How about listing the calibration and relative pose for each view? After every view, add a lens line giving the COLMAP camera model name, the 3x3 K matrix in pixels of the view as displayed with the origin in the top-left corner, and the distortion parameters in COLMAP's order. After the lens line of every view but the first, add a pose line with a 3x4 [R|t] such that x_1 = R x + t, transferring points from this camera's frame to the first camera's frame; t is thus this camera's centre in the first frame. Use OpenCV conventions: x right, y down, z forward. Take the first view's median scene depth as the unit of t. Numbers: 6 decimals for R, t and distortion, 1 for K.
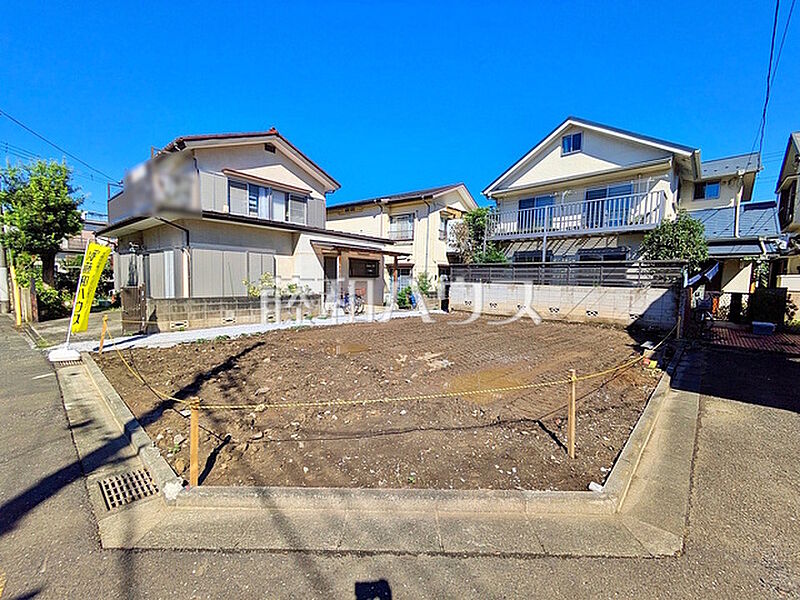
lens RADIAL K [[316.8, 0, 401.9], [0, 316.8, 300.6], [0, 0, 1]] dist [-0.002405, 0.002403]
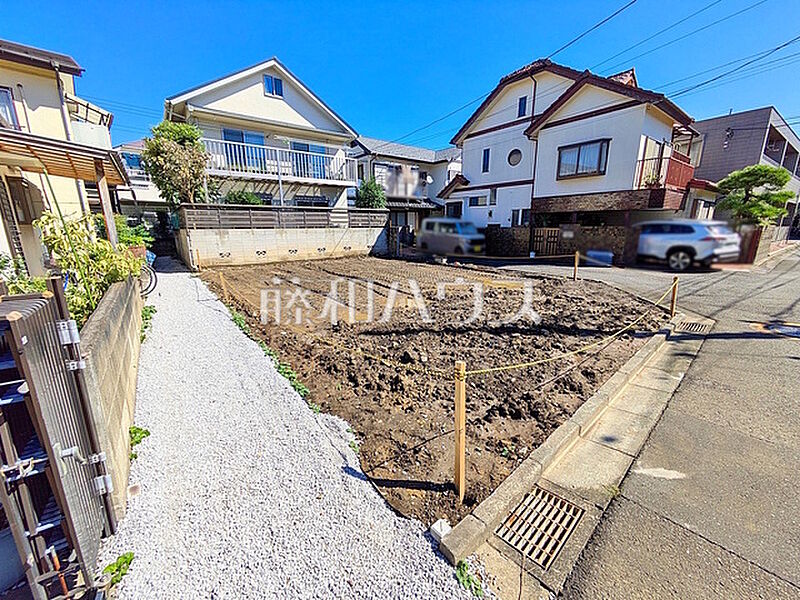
lens RADIAL K [[316.8, 0, 401.4], [0, 316.8, 300.9], [0, 0, 1]] dist [-0.002405, 0.002403]
pose [[0.139269, -0.251167, 0.957872, -0.586457], [0.081557, 0.966922, 0.241682, -0.041459], [-0.986890, 0.044462, 0.155146, 0.486937]]
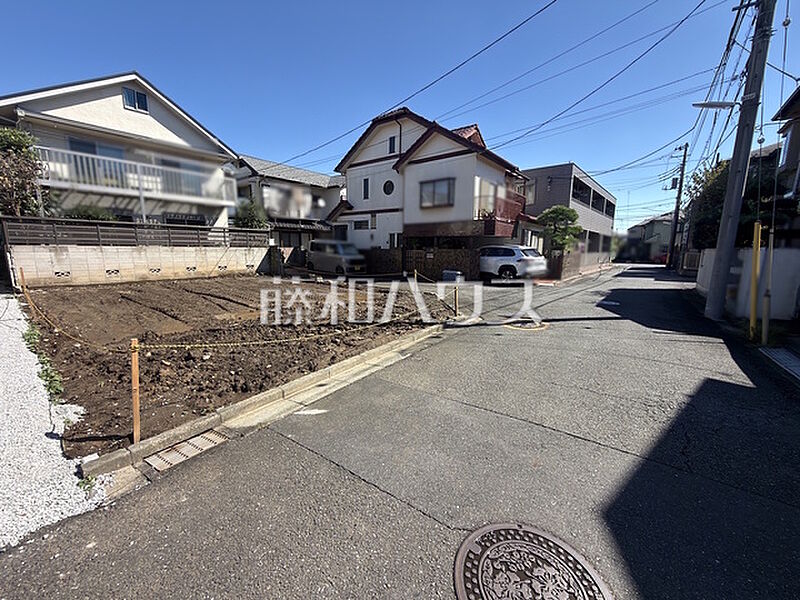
lens RADIAL K [[317.7, 0, 400.4], [0, 317.7, 302.6], [0, 0, 1]] dist [-0.002485, 0.000345]
pose [[-0.101434, -0.190211, 0.976489, -0.654191], [0.059801, 0.978611, 0.196836, -0.027742], [-0.993043, 0.078361, -0.087890, 0.336182]]
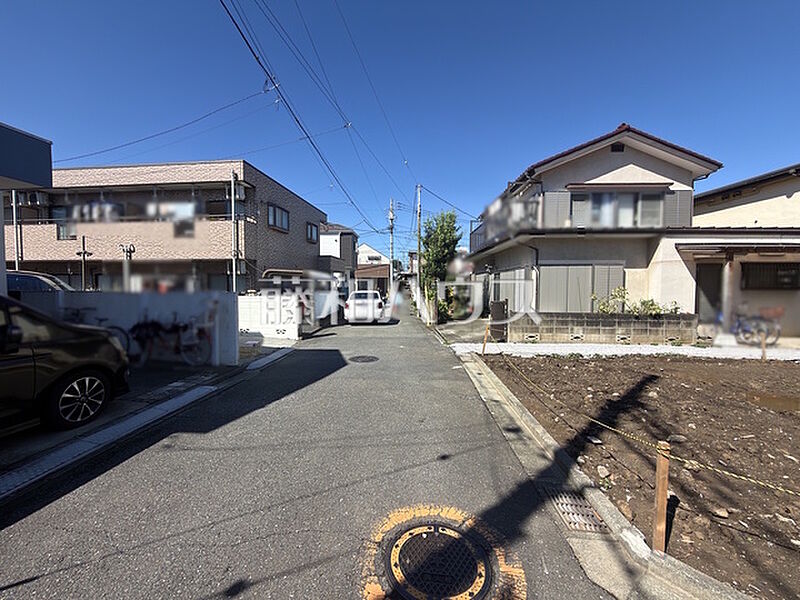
lens RADIAL K [[317.7, 0, 400.3], [0, 317.7, 299.6], [0, 0, 1]] dist [-0.002485, 0.000345]
pose [[0.611621, 0.010617, -0.791080, -0.081245], [-0.047717, 0.998585, -0.023490, -0.002675], [0.789711, 0.052115, 0.611262, -0.012587]]
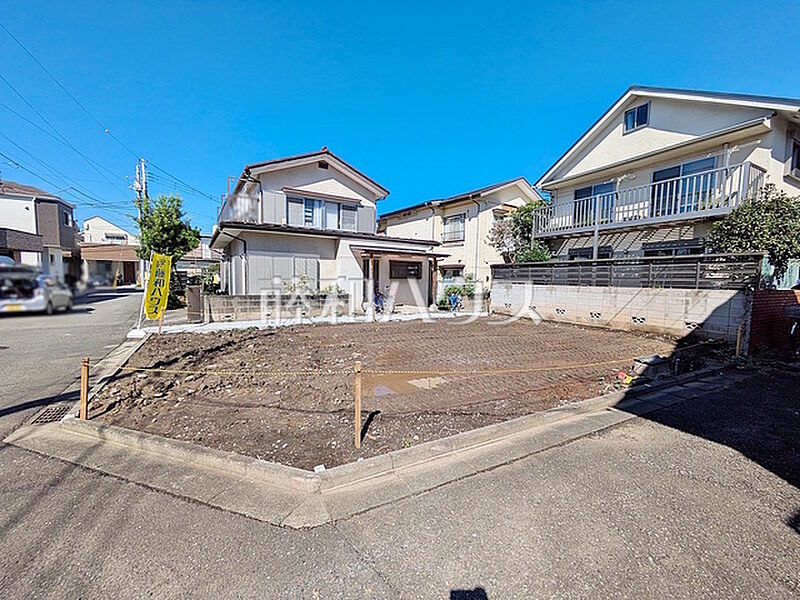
lens RADIAL K [[316.8, 0, 402.1], [0, 316.8, 301.2], [0, 0, 1]] dist [-0.002405, 0.002403]
pose [[0.950519, 0.016321, -0.310236, 0.224702], [-0.018330, 0.999826, -0.003560, 0.004550], [0.310124, 0.009070, 0.950653, 0.012927]]
